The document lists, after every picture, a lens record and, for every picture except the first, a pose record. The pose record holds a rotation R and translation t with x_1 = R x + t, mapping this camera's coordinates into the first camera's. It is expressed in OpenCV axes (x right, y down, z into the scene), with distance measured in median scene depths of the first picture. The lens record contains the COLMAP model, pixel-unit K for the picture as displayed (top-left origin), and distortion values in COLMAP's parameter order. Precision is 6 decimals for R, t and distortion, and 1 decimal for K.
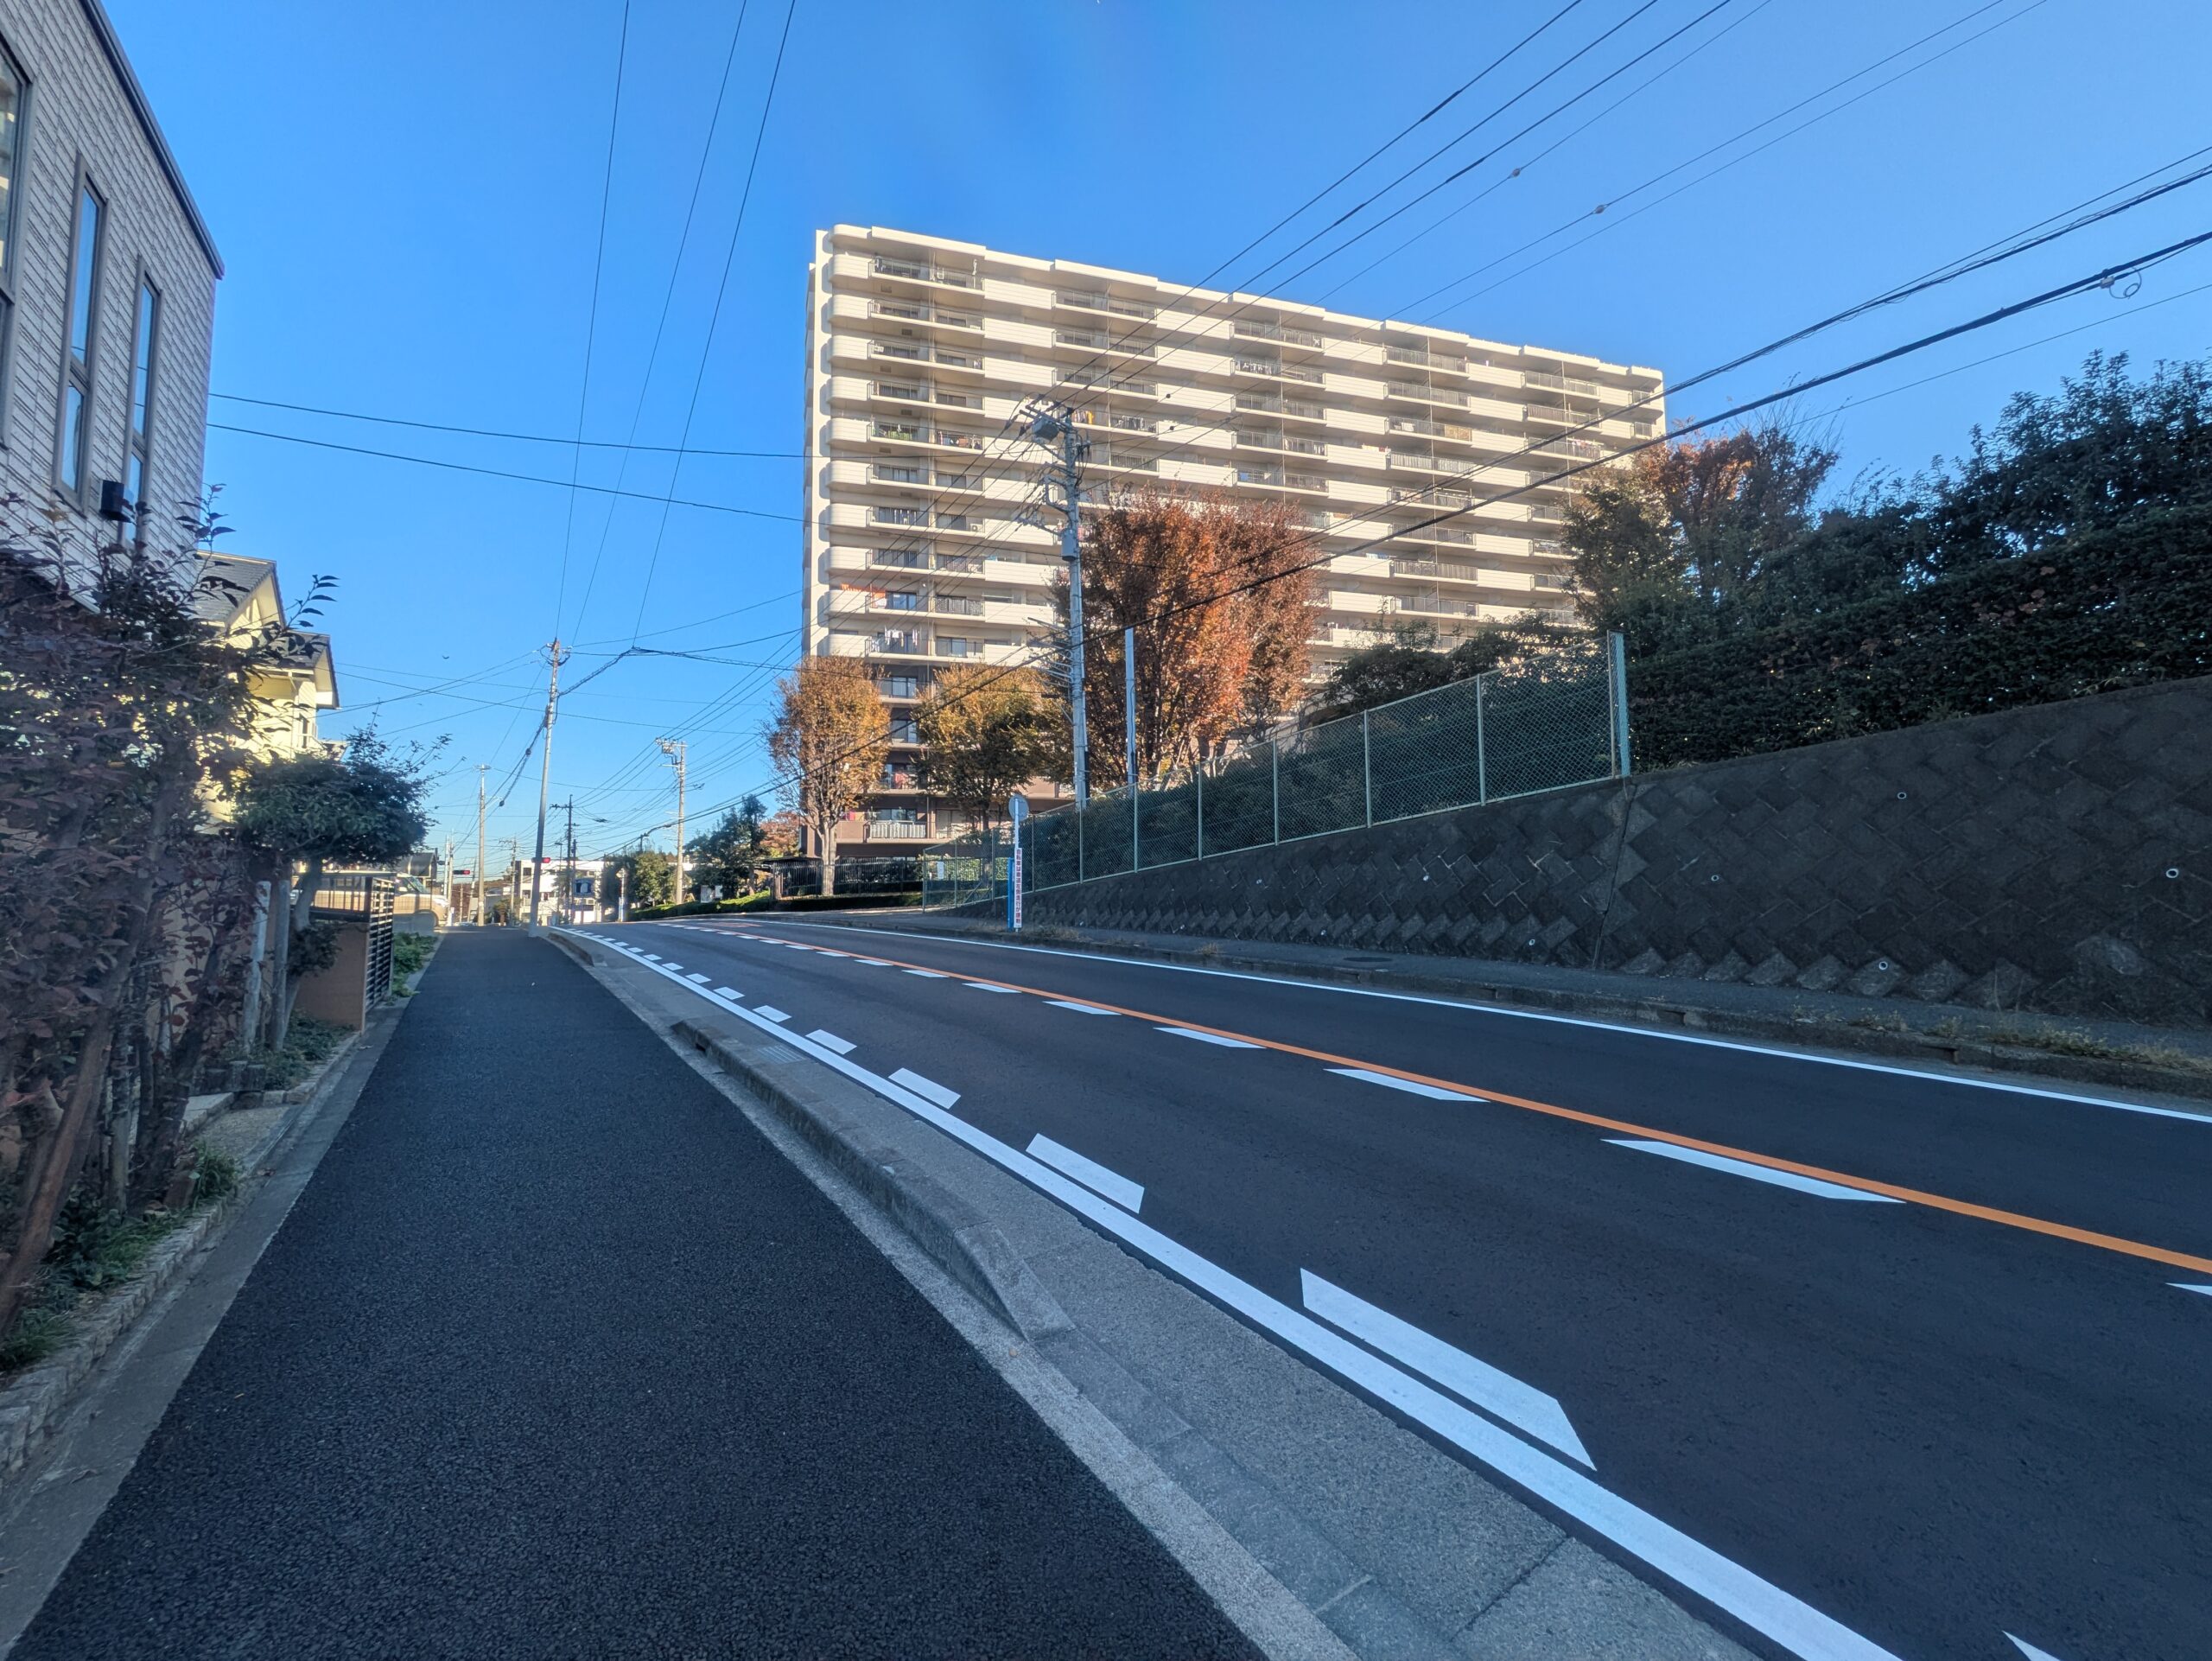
lens RADIAL K [[880.6, 0, 1104.9], [0, 880.6, 833.9], [0, 0, 1]] dist [-0.000285, 0.003009]
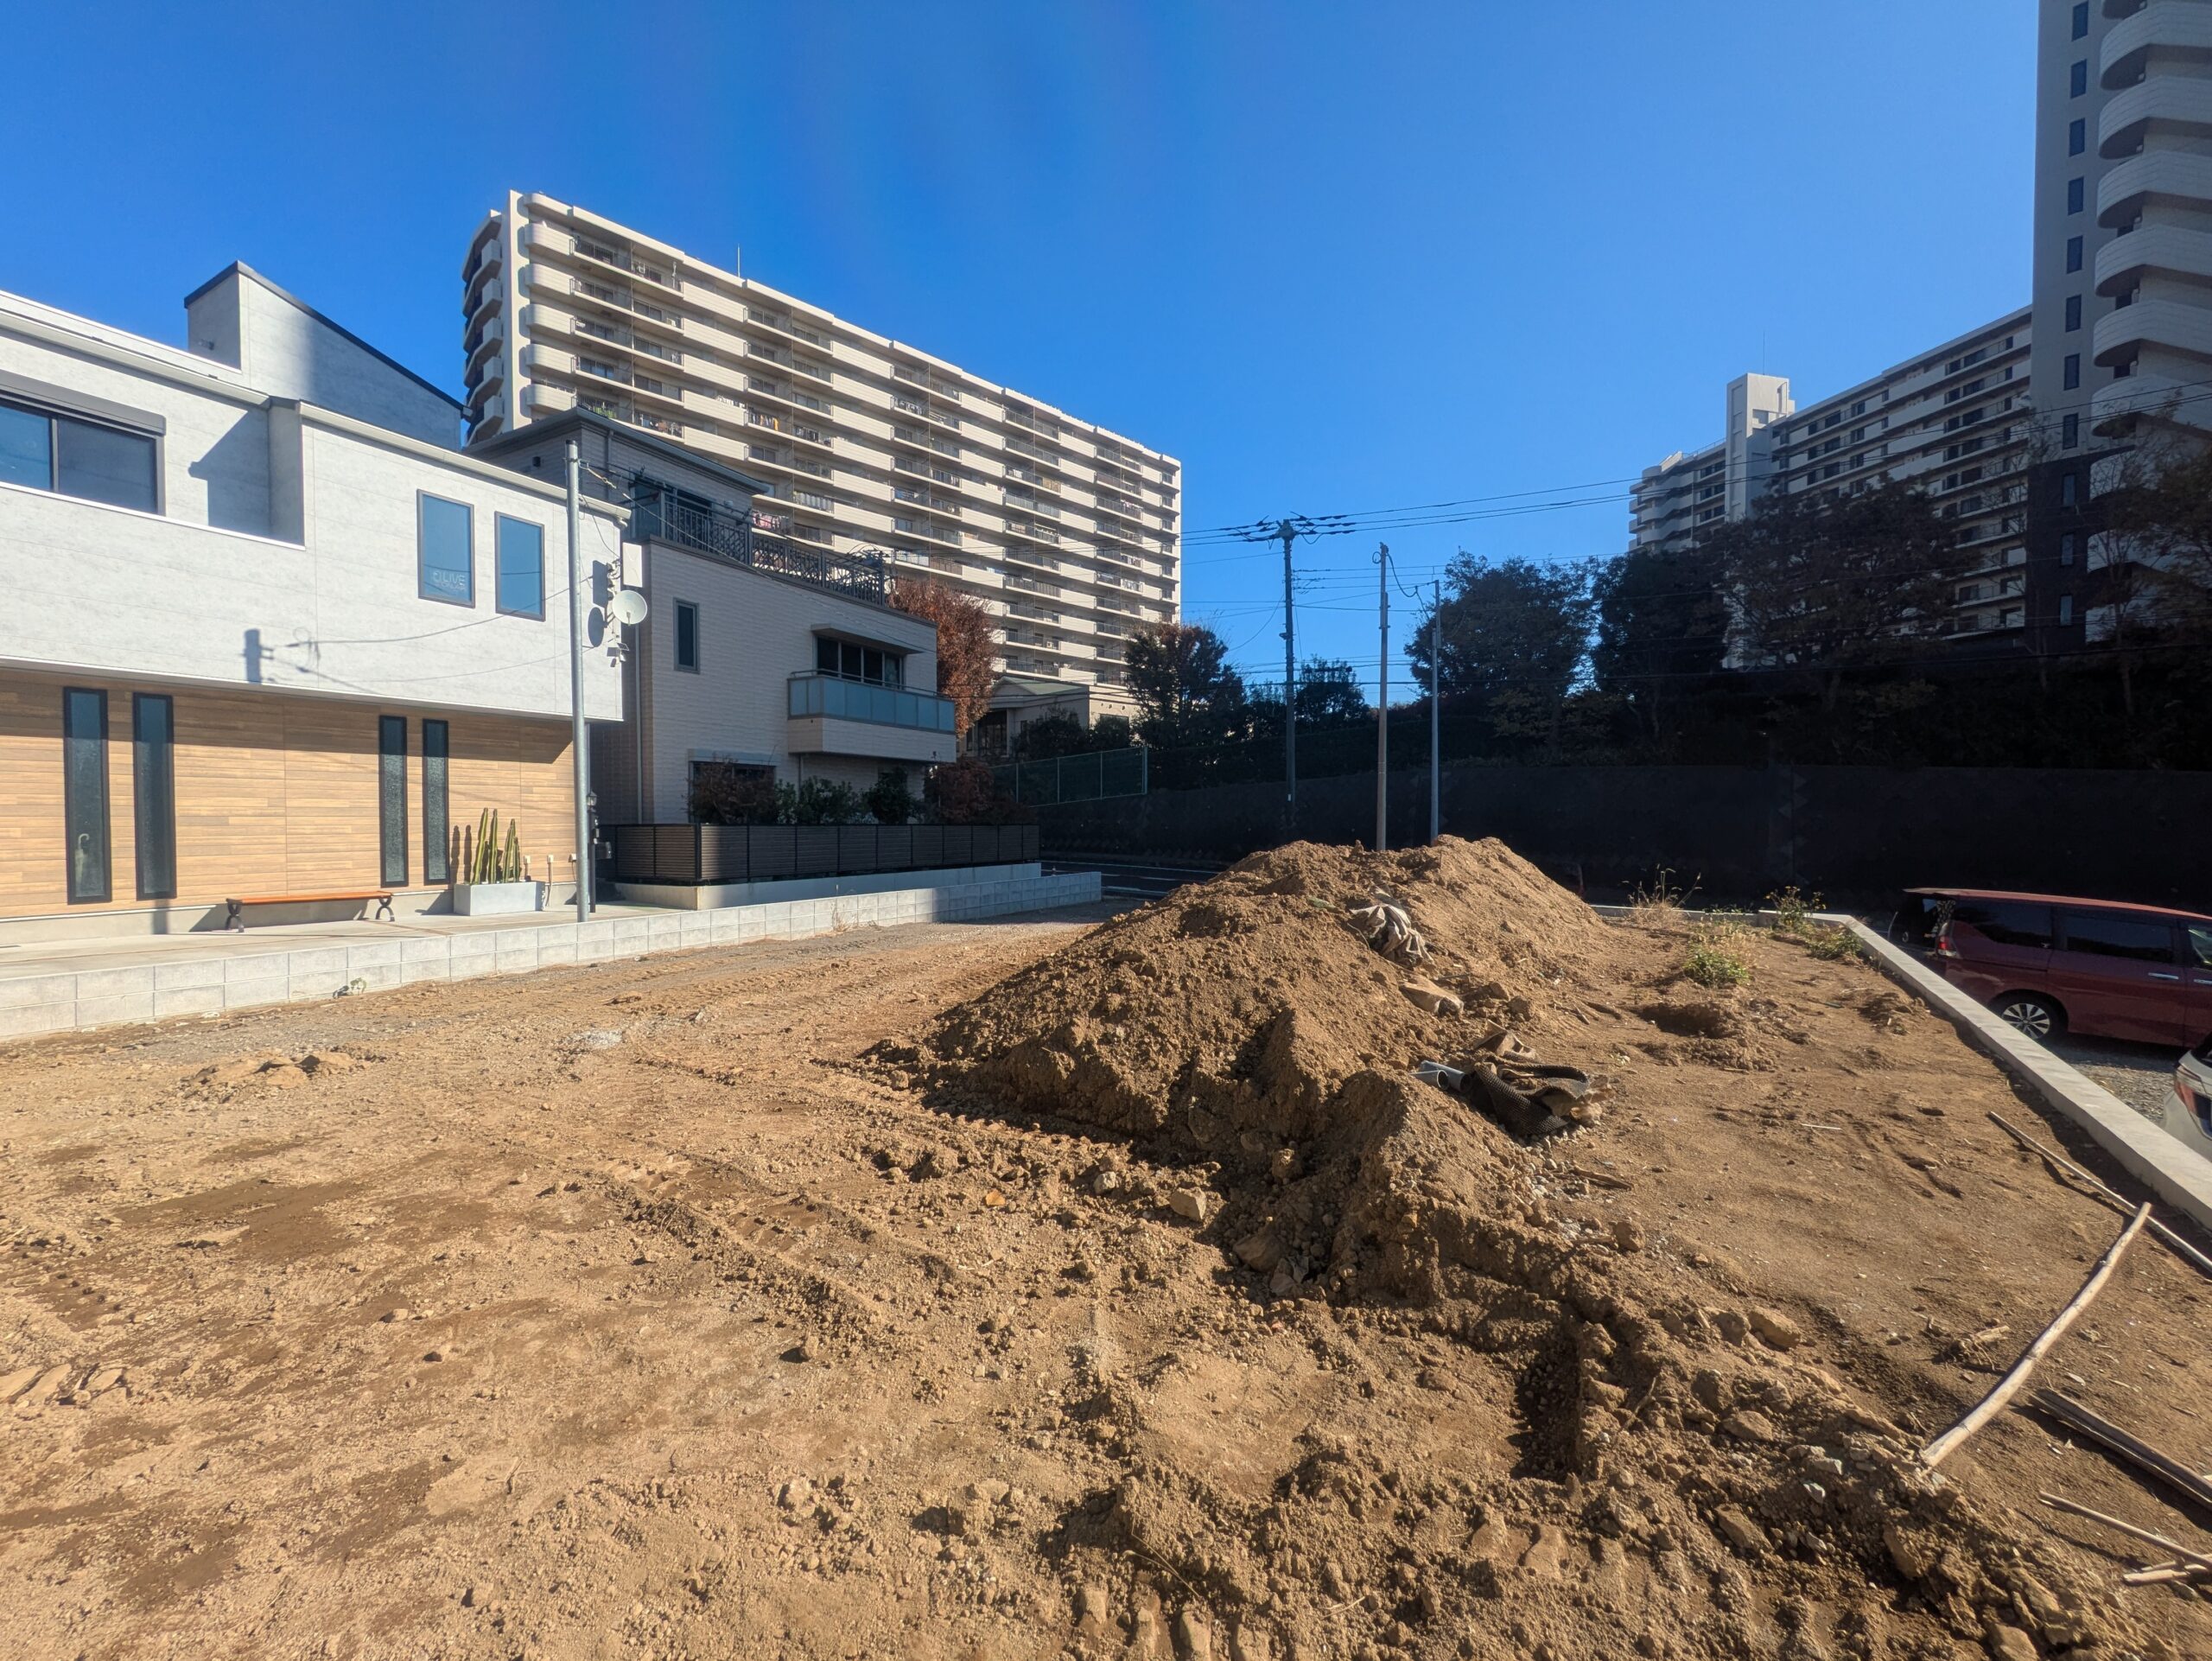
lens RADIAL K [[880.6, 0, 1104.9], [0, 880.6, 833.9], [0, 0, 1]] dist [-0.000285, 0.003009]
pose [[0.880568, 0.001272, 0.473917, -0.180392], [-0.043122, 0.996063, 0.077450, -0.027743], [-0.471953, -0.088636, 0.877157, -0.295888]]
